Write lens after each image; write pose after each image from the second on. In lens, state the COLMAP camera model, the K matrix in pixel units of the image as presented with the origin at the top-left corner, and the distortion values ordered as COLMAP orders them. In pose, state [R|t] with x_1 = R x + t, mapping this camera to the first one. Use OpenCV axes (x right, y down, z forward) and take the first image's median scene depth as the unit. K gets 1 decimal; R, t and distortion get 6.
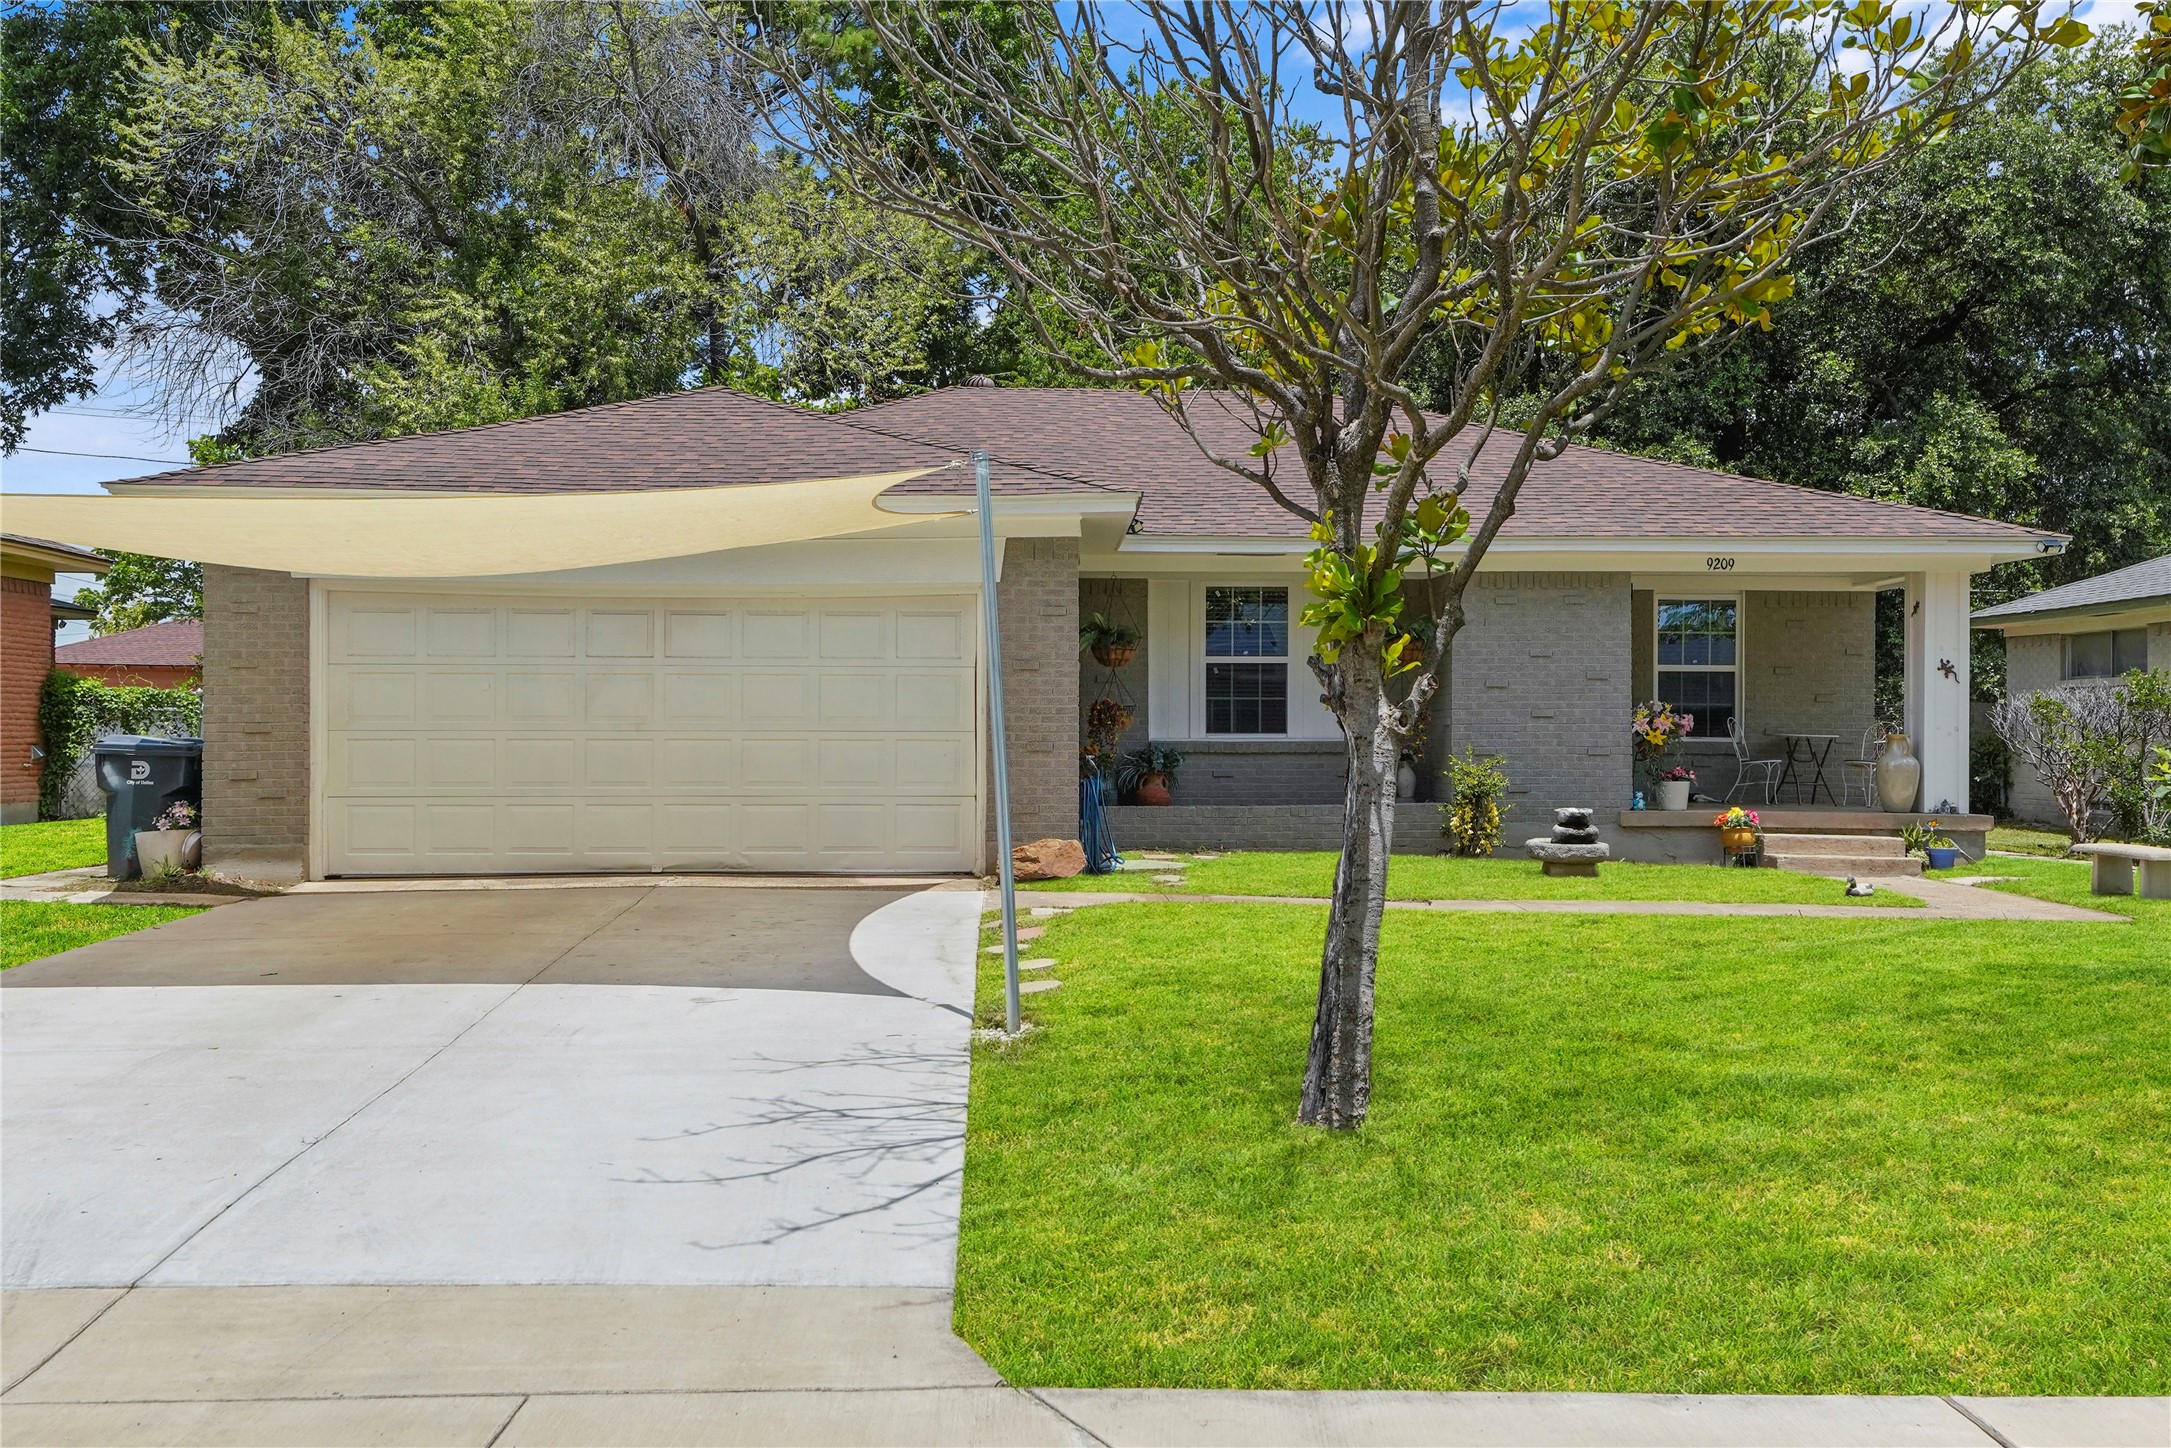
lens RADIAL K [[1878.8, 0, 1084.0], [0, 1878.8, 718.4], [0, 0, 1]] dist [0.045139, -0.017253]
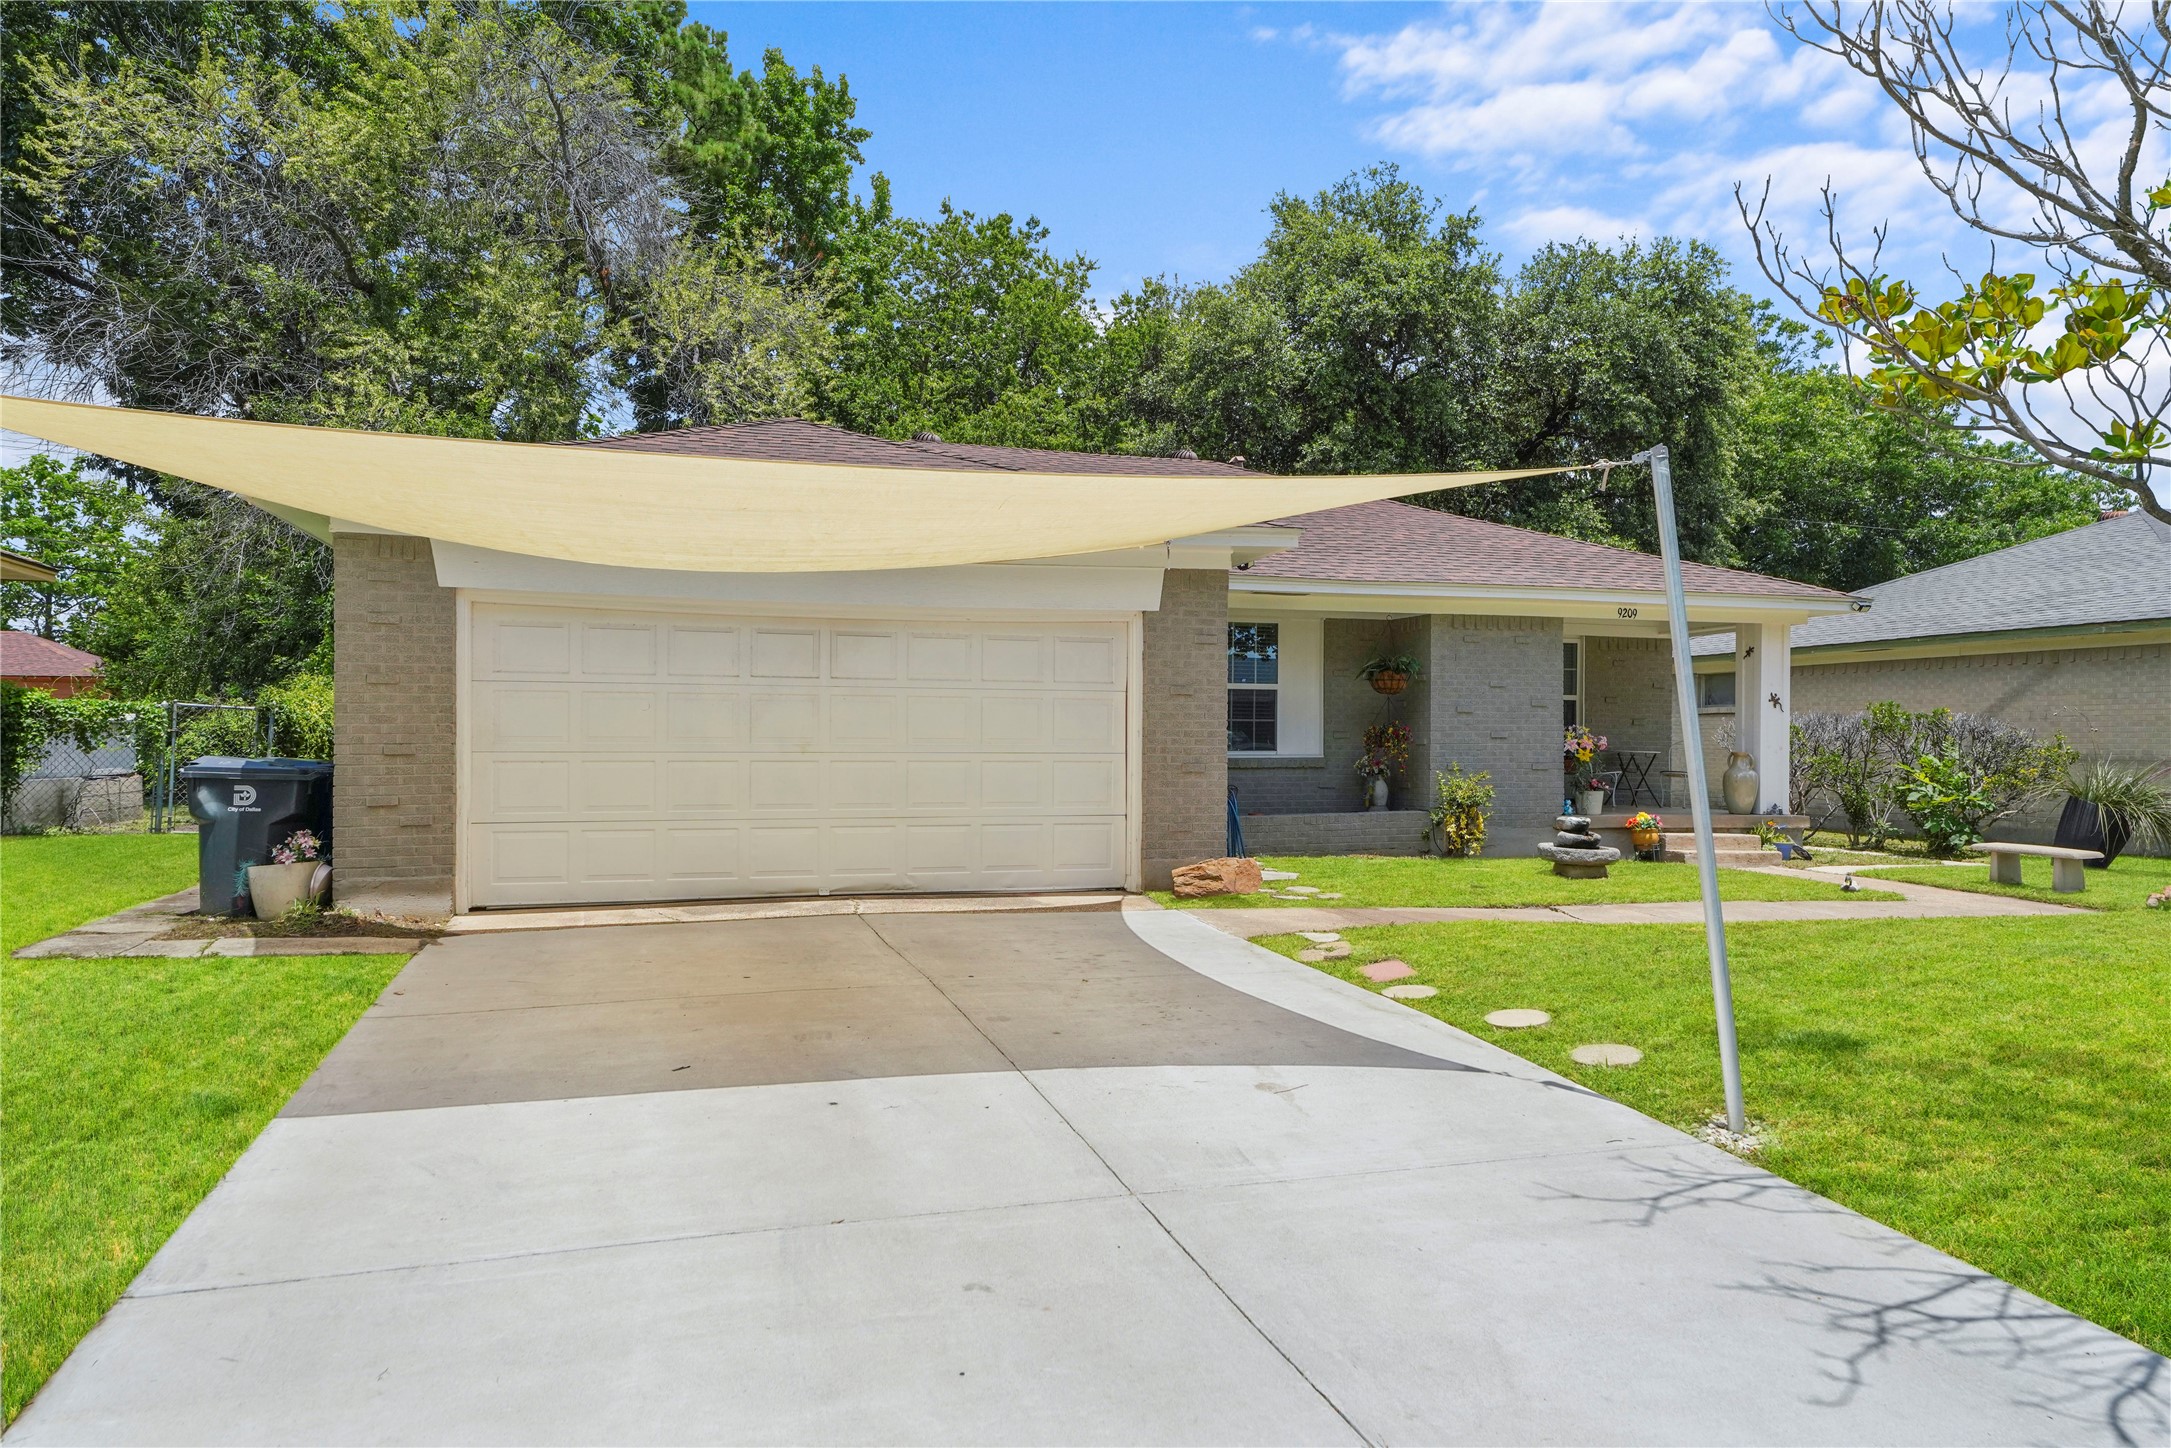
lens RADIAL K [[1395.2, 0, 1087.8], [0, 1395.2, 728.7], [0, 0, 1]] dist [0.007659, 0.006146]
pose [[0.967603, 0.004983, 0.252426, -0.259910], [-0.005580, 0.999983, 0.001650, -0.007372], [-0.252413, -0.003005, 0.967615, 0.238570]]
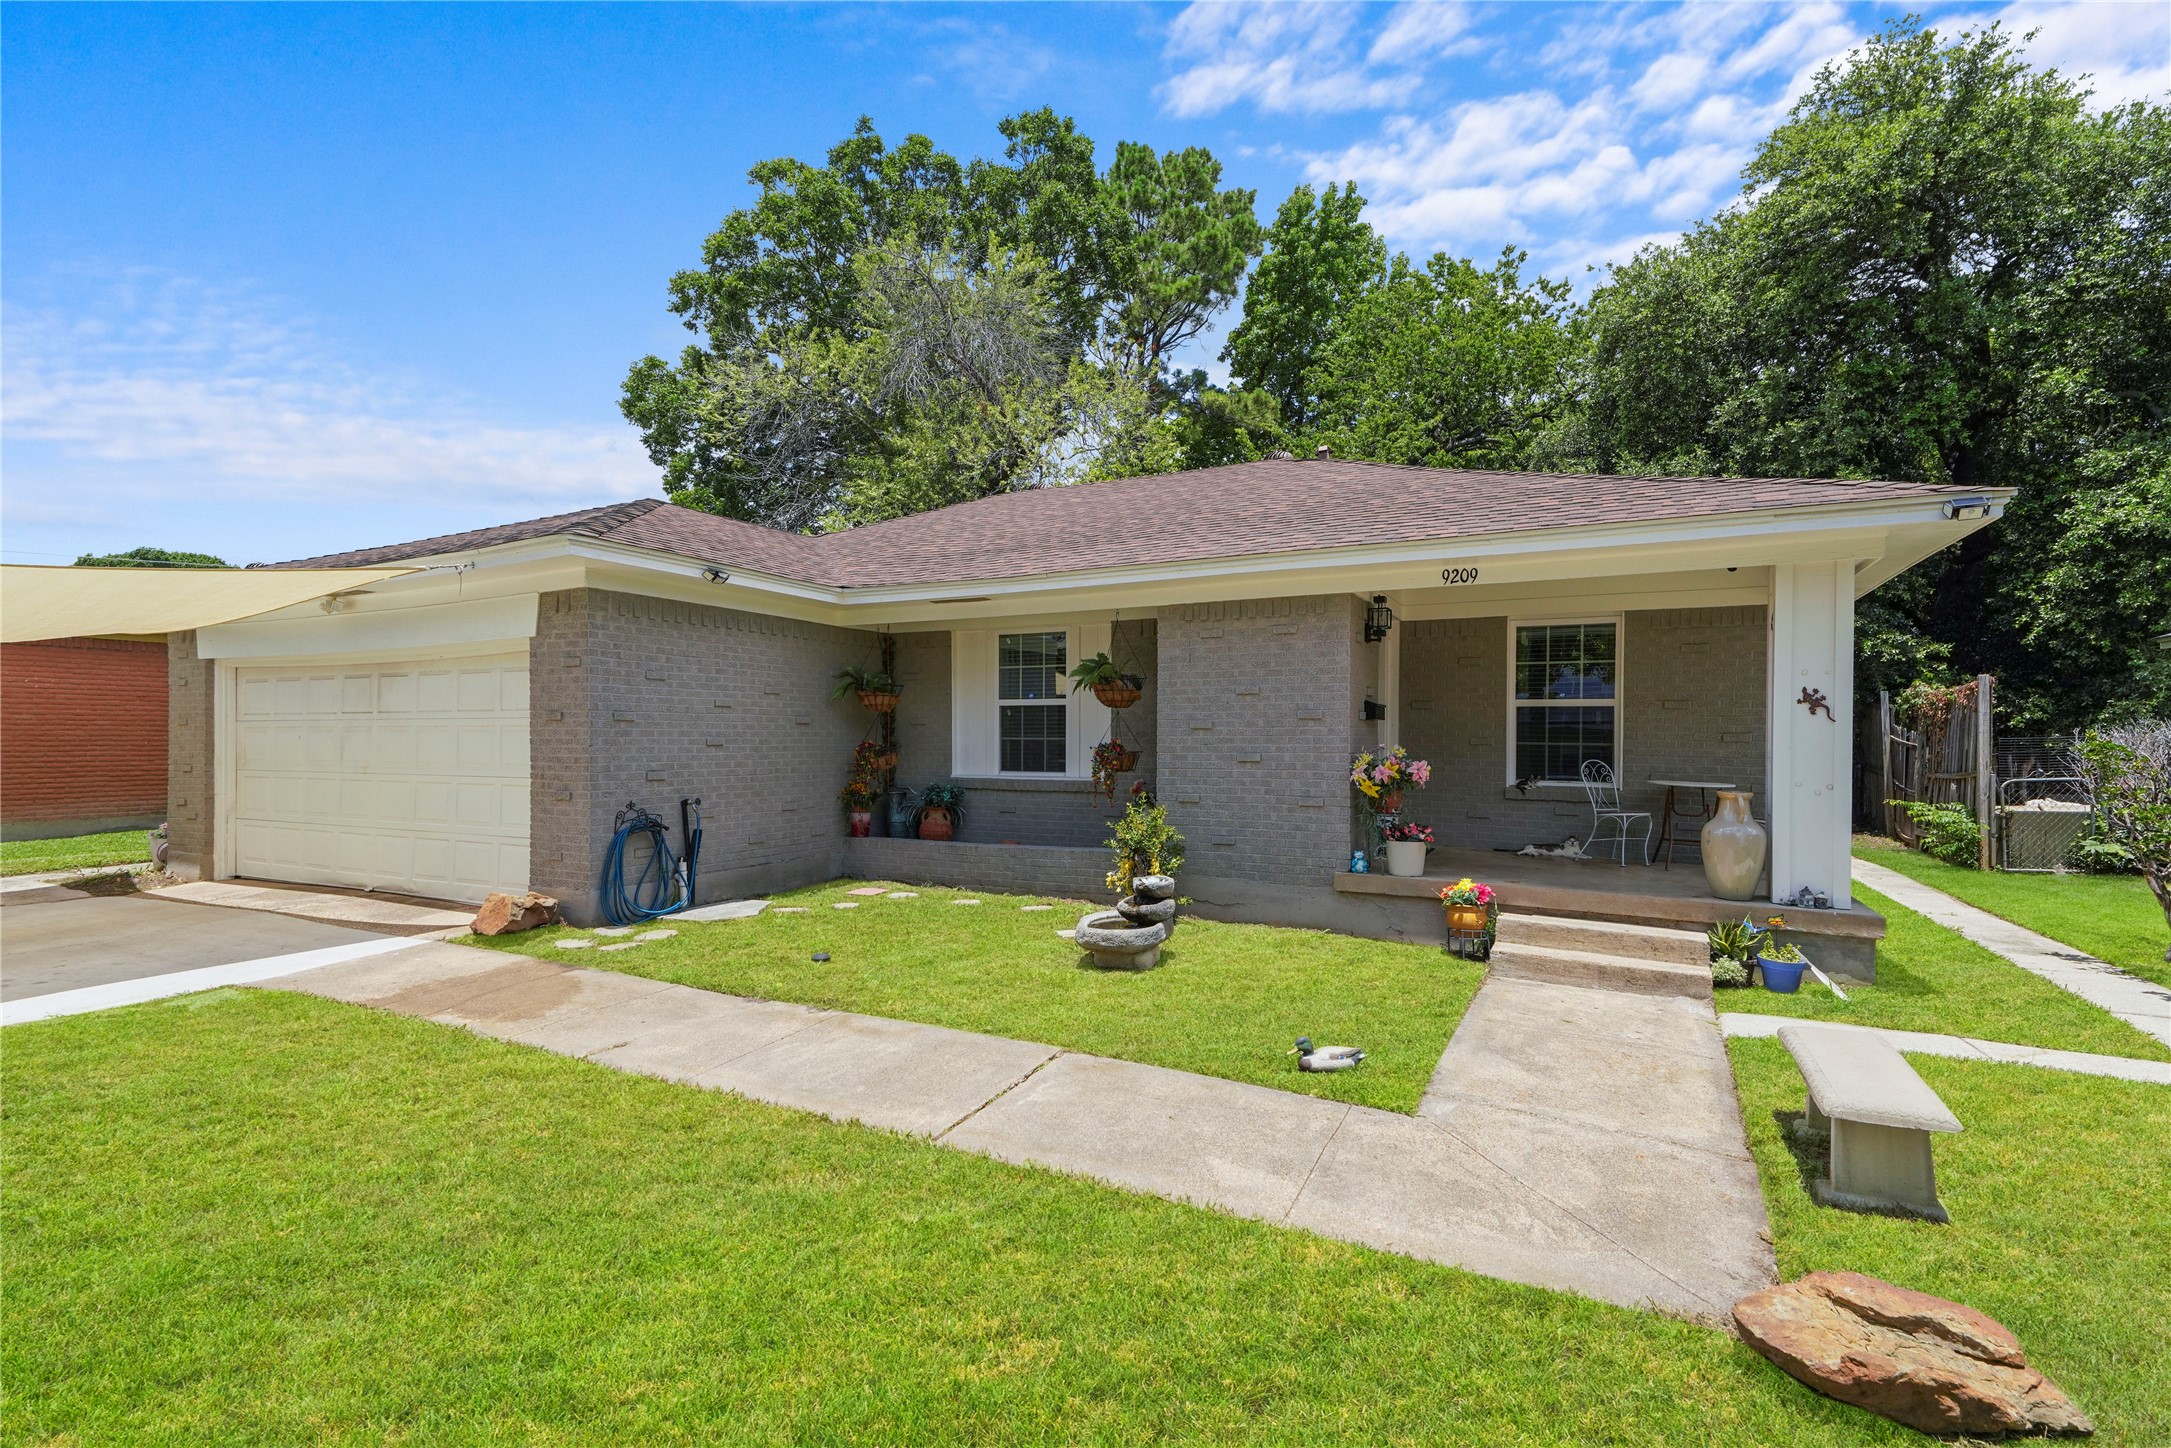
lens RADIAL K [[1001.7, 0, 1085.4], [0, 1001.7, 723.3], [0, 0, 1]] dist [0.014209, -0.000179]
pose [[0.873178, -0.006682, -0.487355, 0.459537], [0.003636, 0.999967, -0.007196, -0.017967], [0.487388, 0.004511, 0.873174, 0.614972]]
